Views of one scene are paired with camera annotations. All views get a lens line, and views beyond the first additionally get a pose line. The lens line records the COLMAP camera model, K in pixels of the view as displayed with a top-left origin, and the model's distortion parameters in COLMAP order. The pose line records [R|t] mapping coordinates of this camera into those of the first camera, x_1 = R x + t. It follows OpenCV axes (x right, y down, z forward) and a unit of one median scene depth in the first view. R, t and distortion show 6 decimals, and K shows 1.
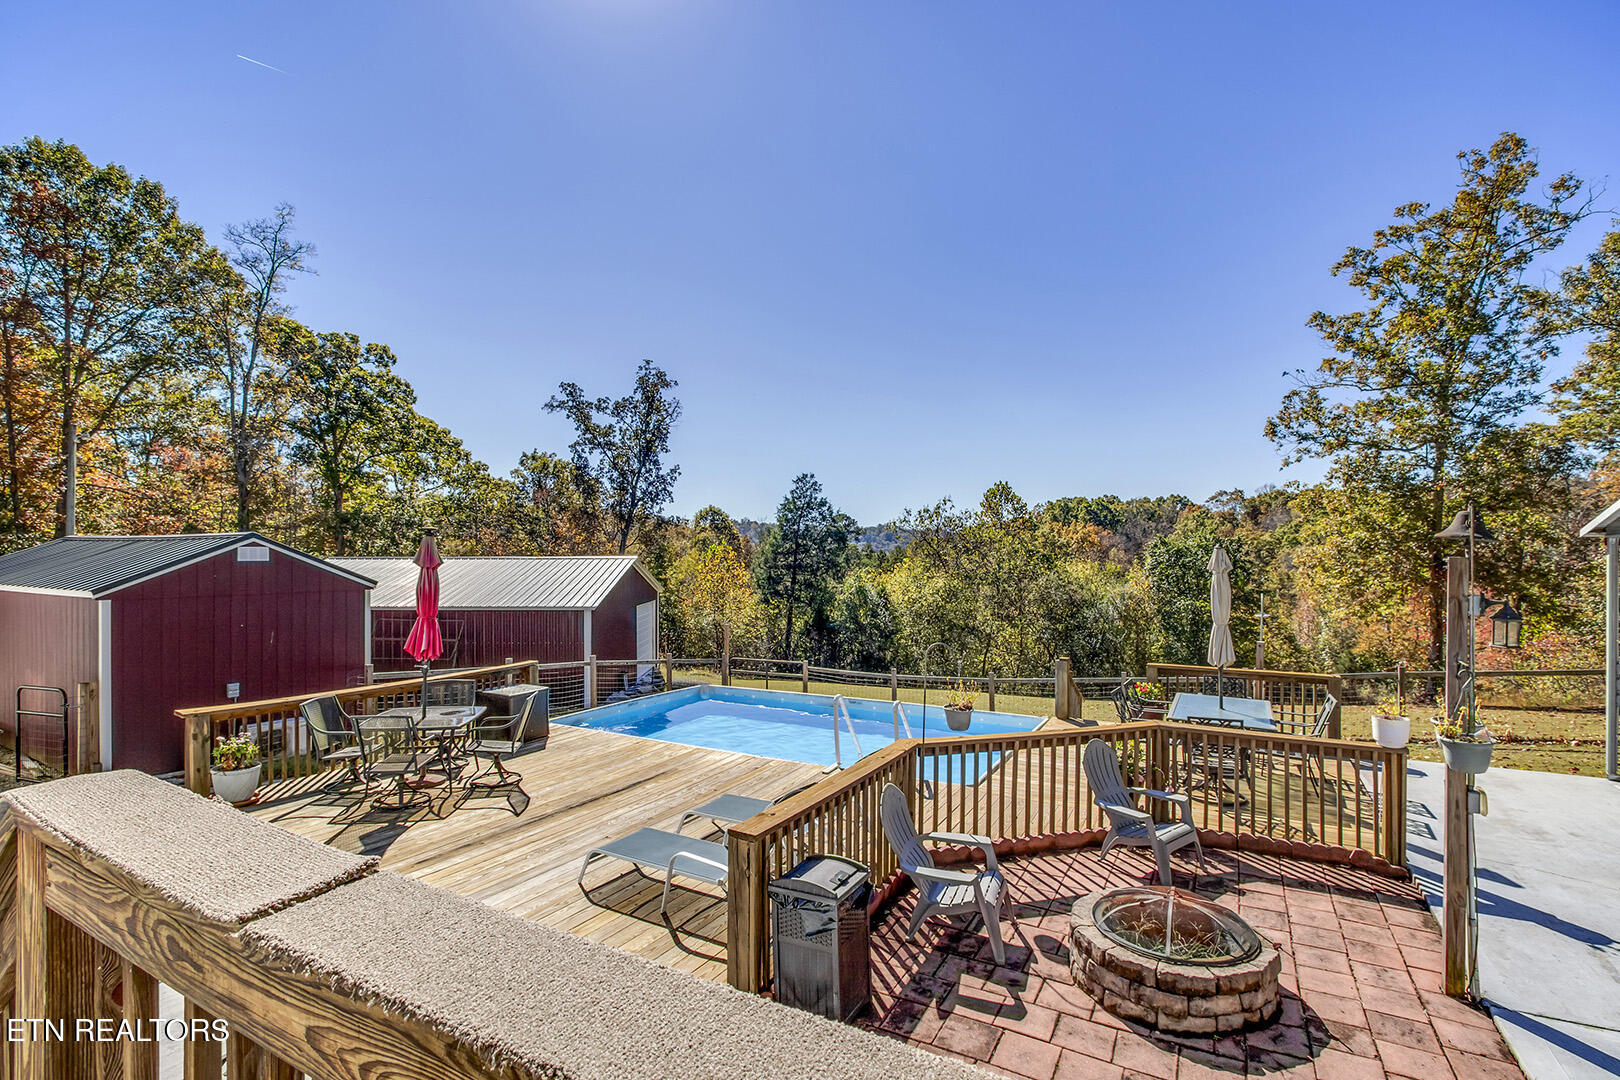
lens RADIAL K [[748.6, 0, 813.2], [0, 748.6, 553.7], [0, 0, 1]] dist [-0.020819, -0.000336]
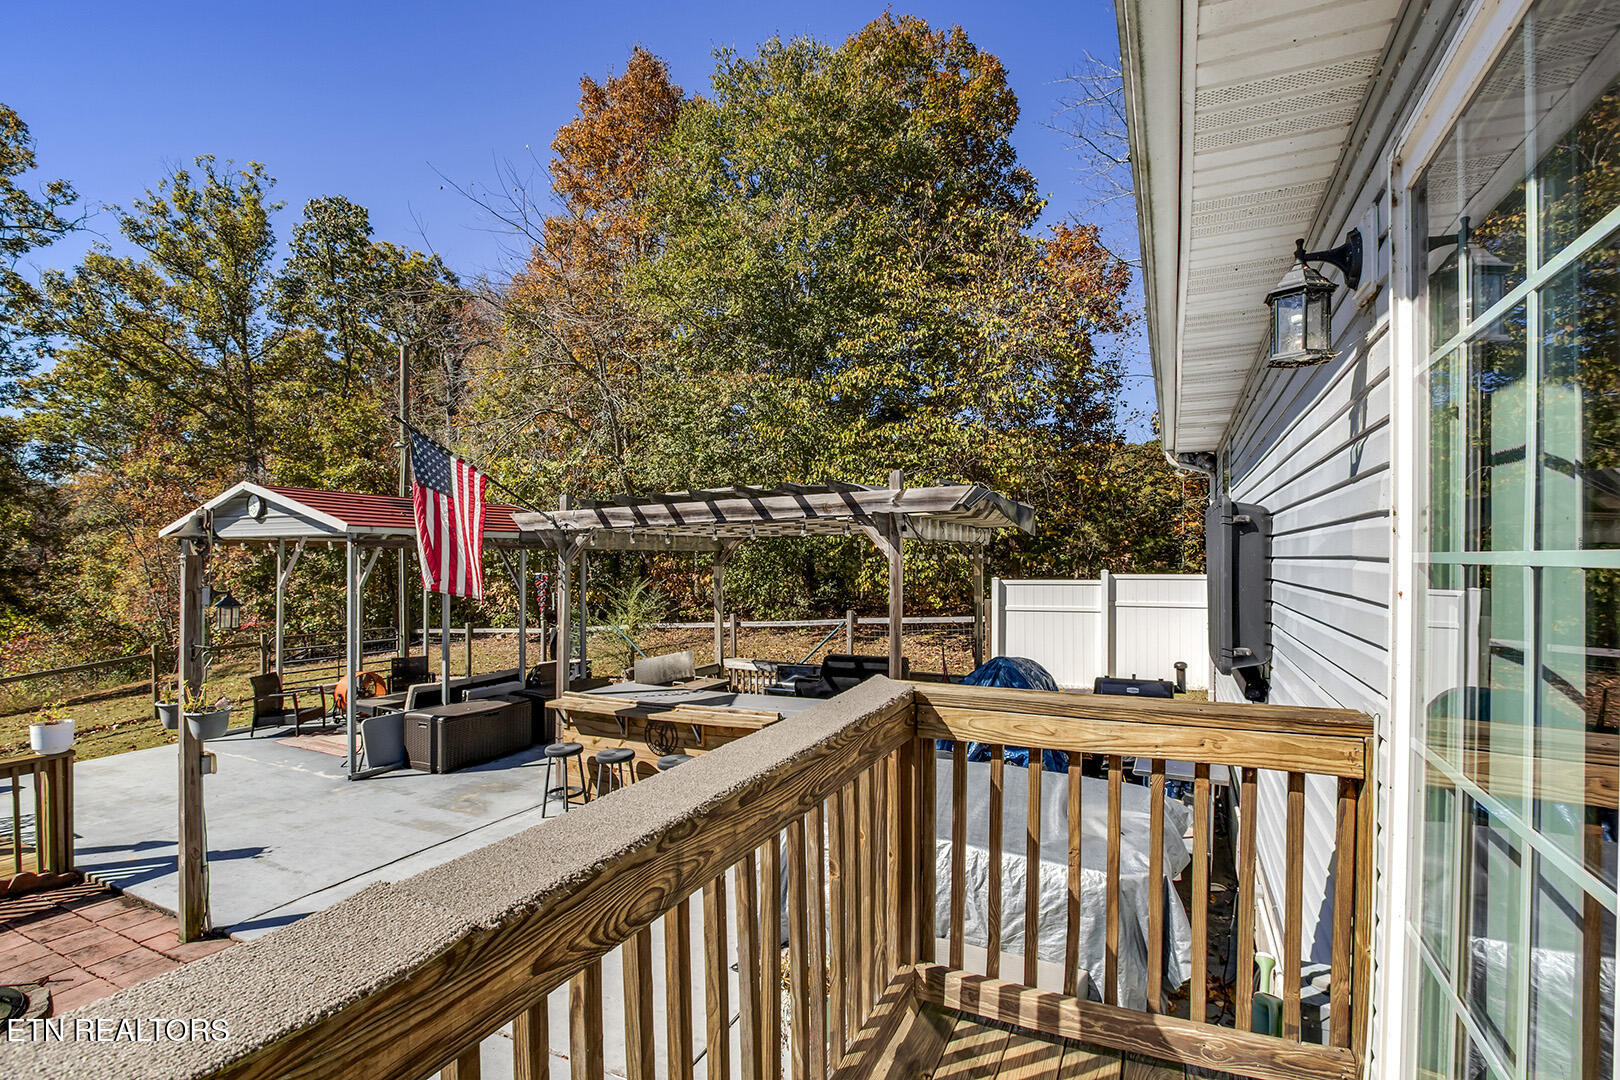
lens RADIAL K [[748.6, 0, 813.2], [0, 748.6, 553.7], [0, 0, 1]] dist [-0.020819, -0.000336]
pose [[-0.068122, -0.000575, 0.997677, -0.201553], [-0.001451, 0.999999, 0.000477, -0.001128], [-0.997676, -0.001415, -0.068123, 0.065302]]
